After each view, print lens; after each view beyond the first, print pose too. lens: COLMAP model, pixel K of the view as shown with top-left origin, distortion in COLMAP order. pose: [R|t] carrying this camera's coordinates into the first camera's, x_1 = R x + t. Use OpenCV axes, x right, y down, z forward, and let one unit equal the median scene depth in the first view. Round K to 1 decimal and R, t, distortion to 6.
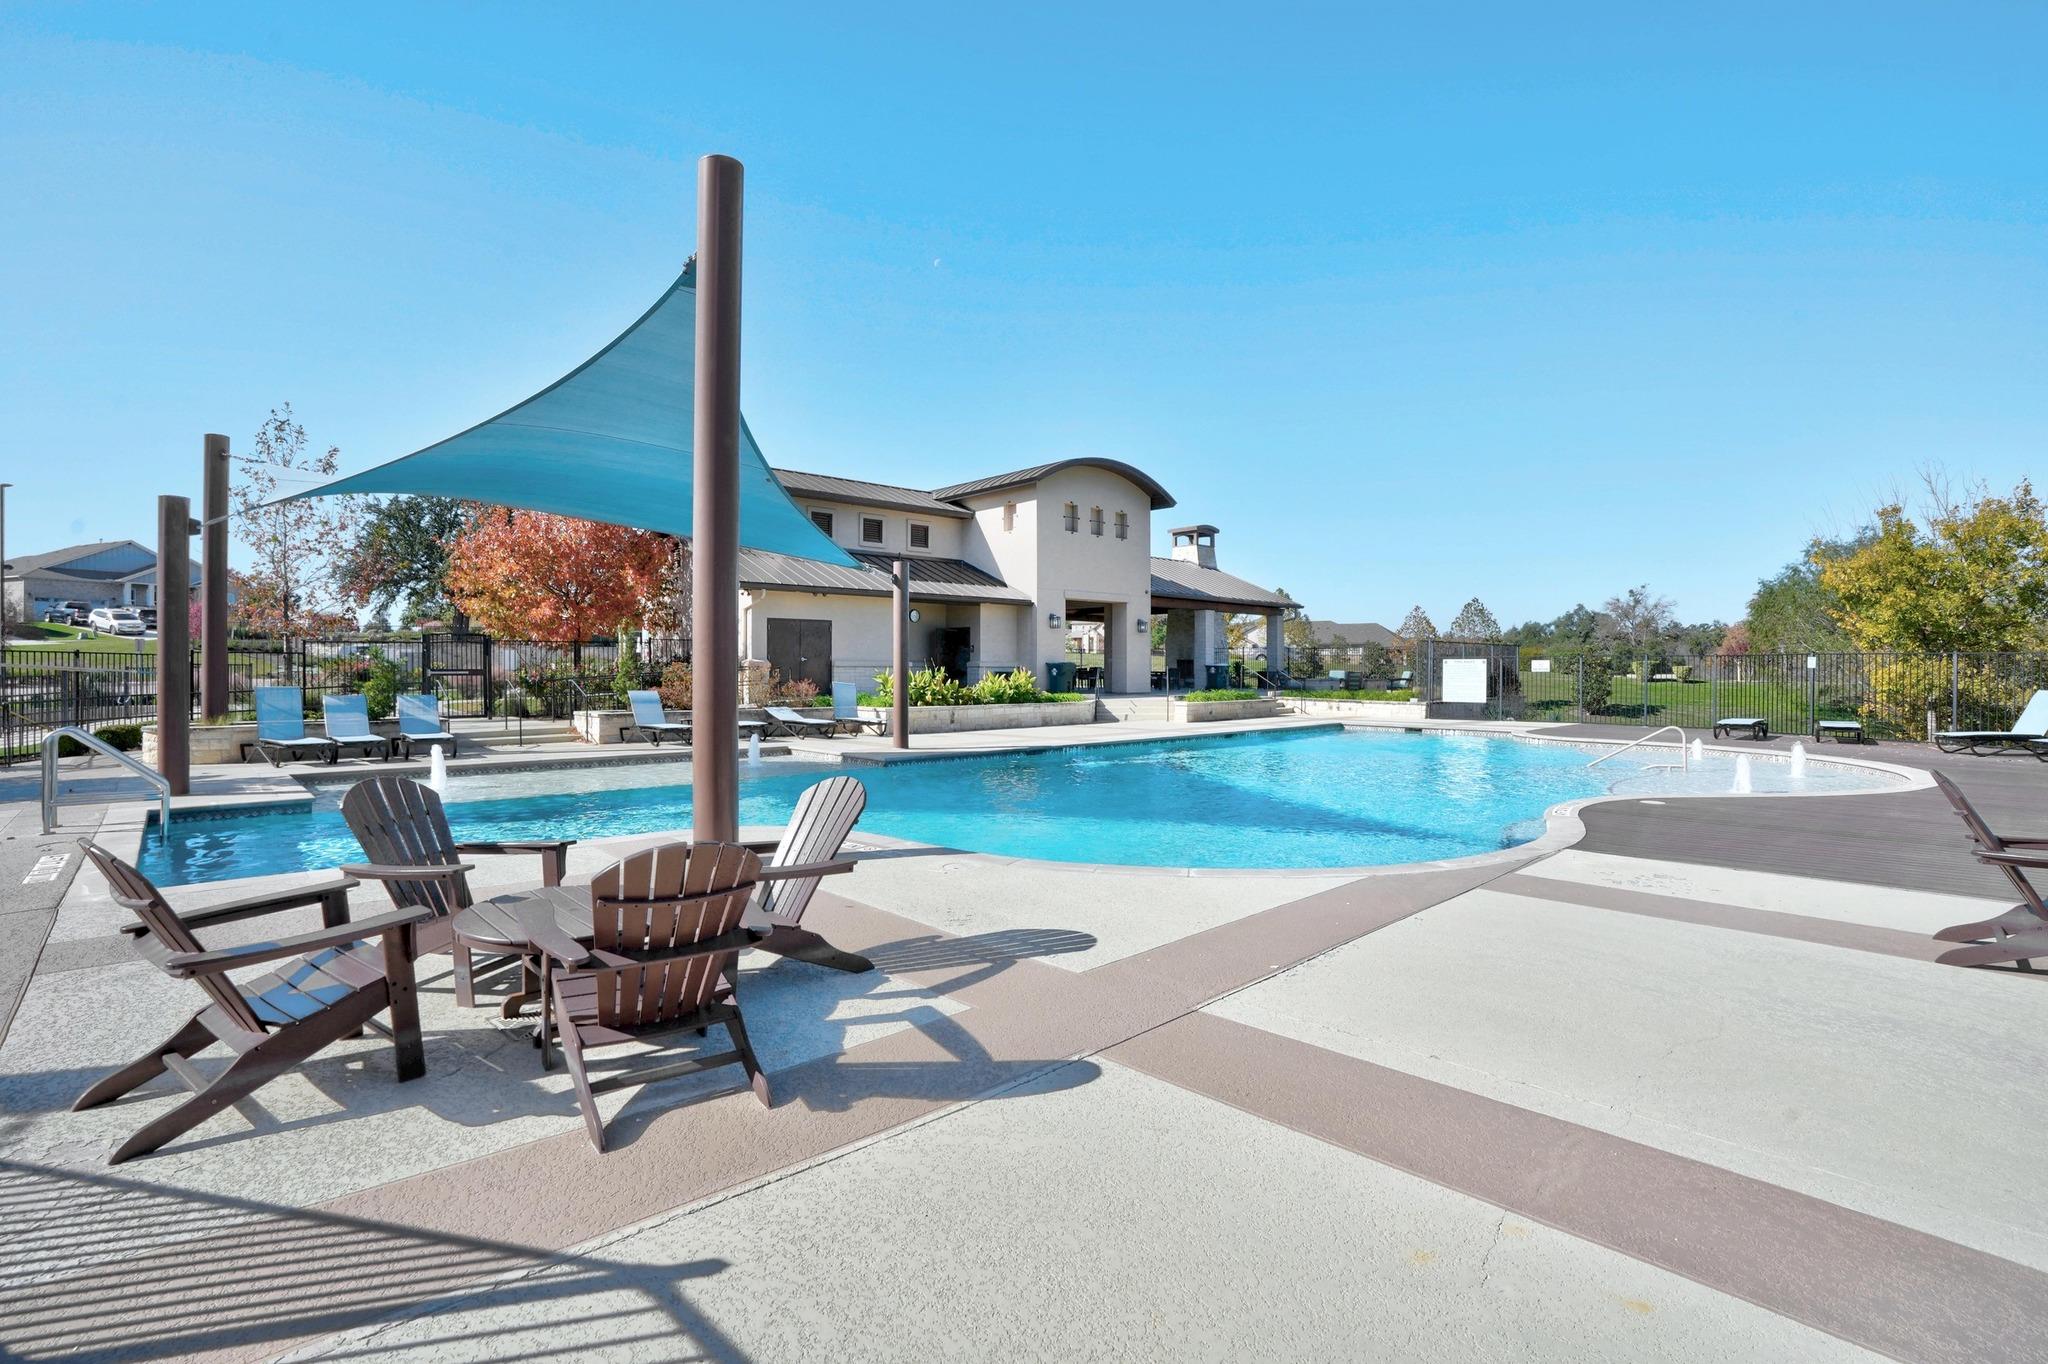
lens RADIAL K [[952.0, 0, 1026.1], [0, 952.0, 680.5], [0, 0, 1]] dist [-0.005512, 0.000395]
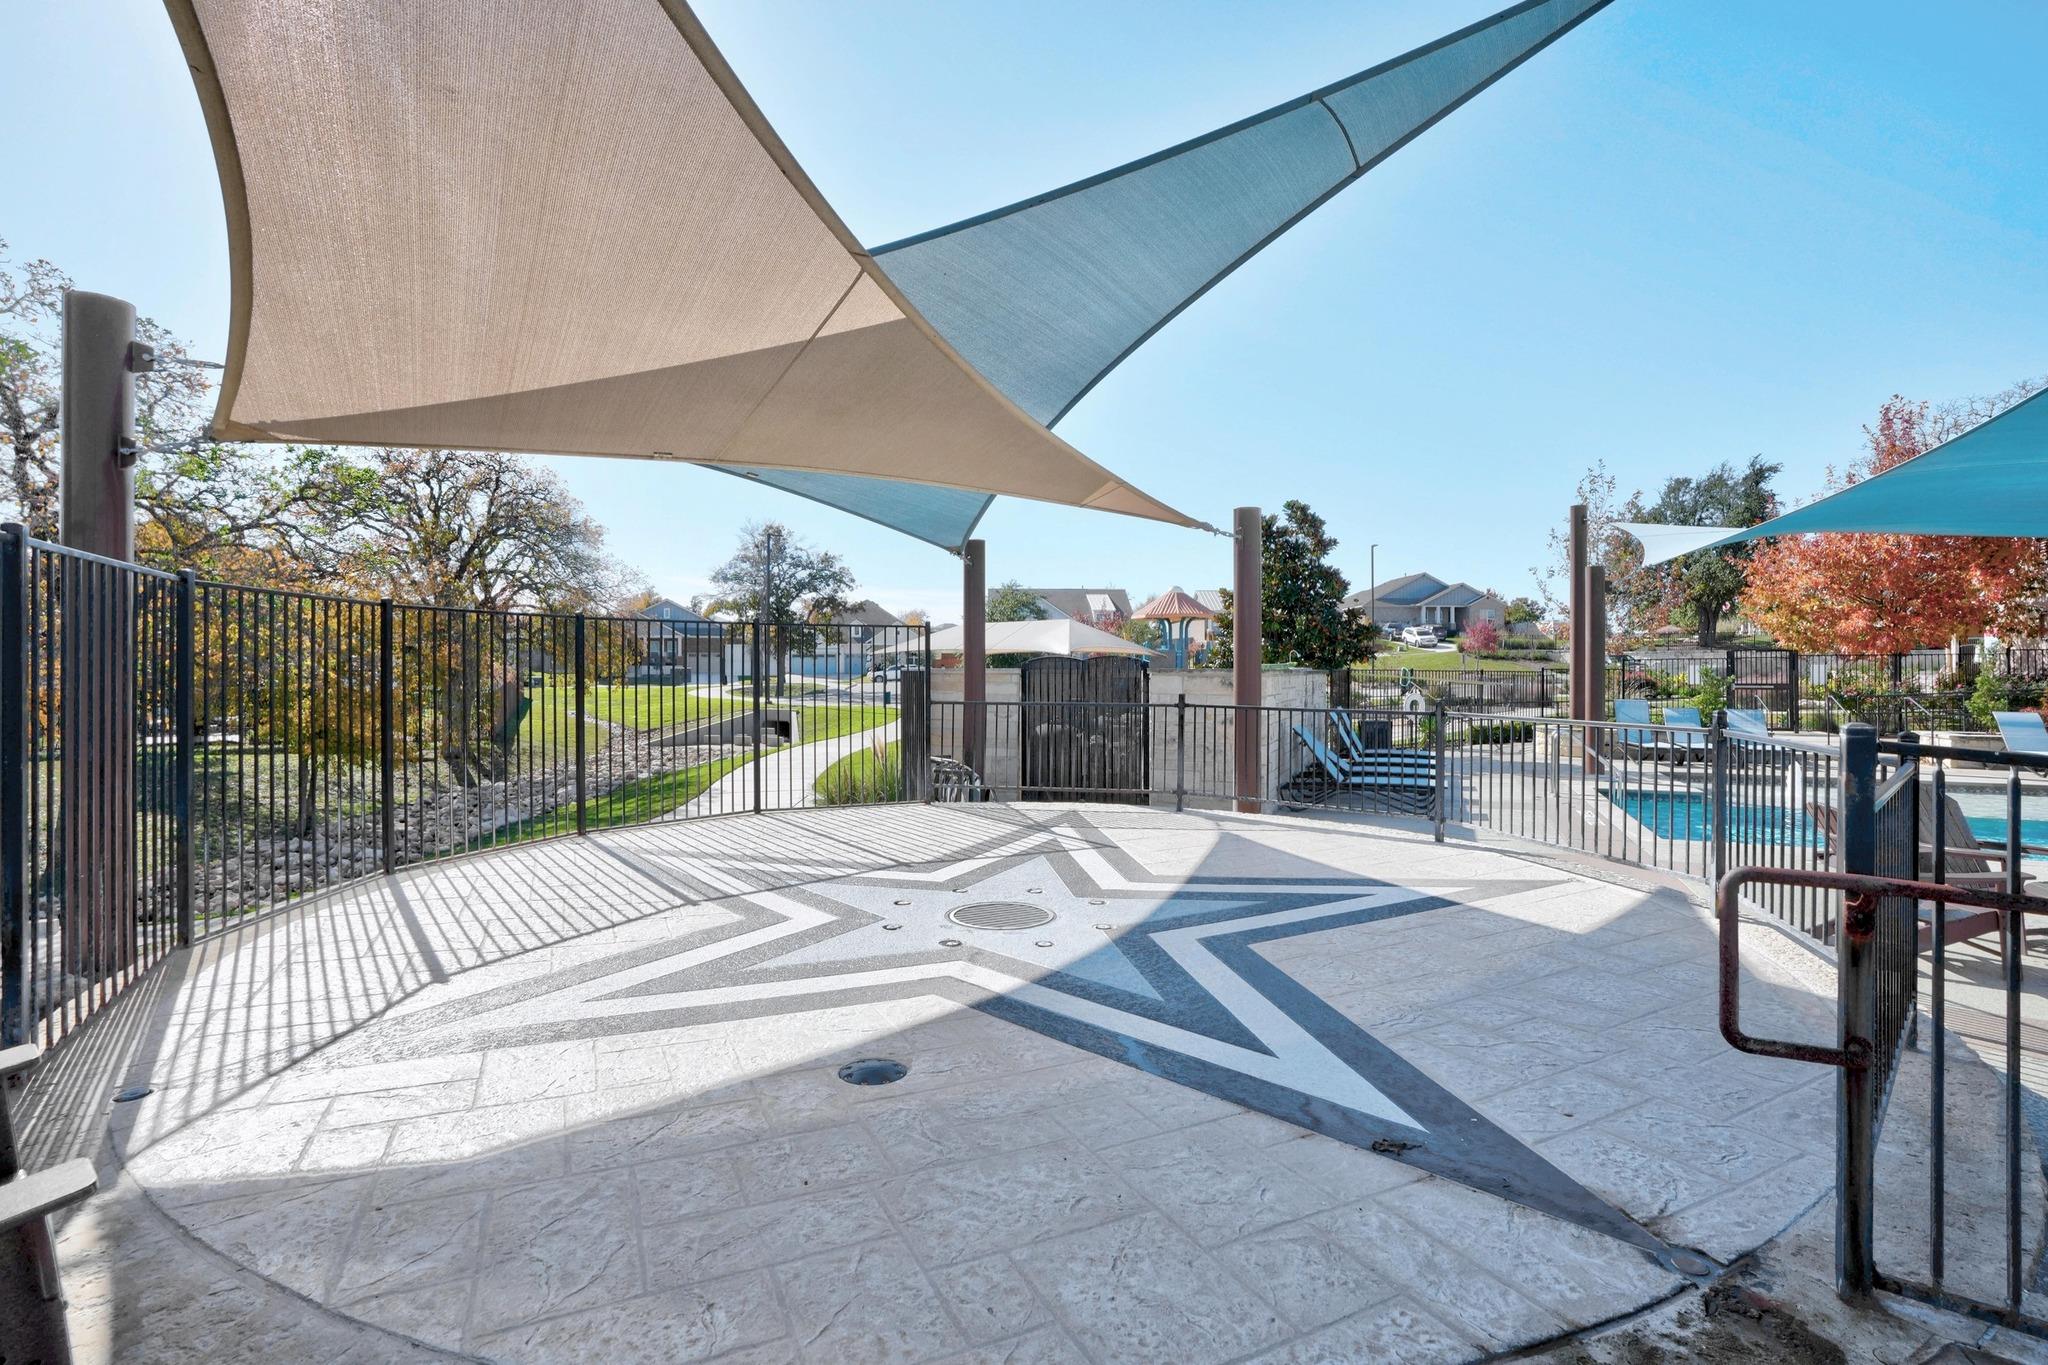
lens RADIAL K [[952.0, 0, 1028.8], [0, 952.0, 682.8], [0, 0, 1]] dist [-0.005512, 0.000395]
pose [[0.414128, 0.006012, -0.910199, 0.019159], [-0.005824, 0.999975, 0.003955, -0.010799], [0.910200, 0.003663, 0.414153, -0.155014]]
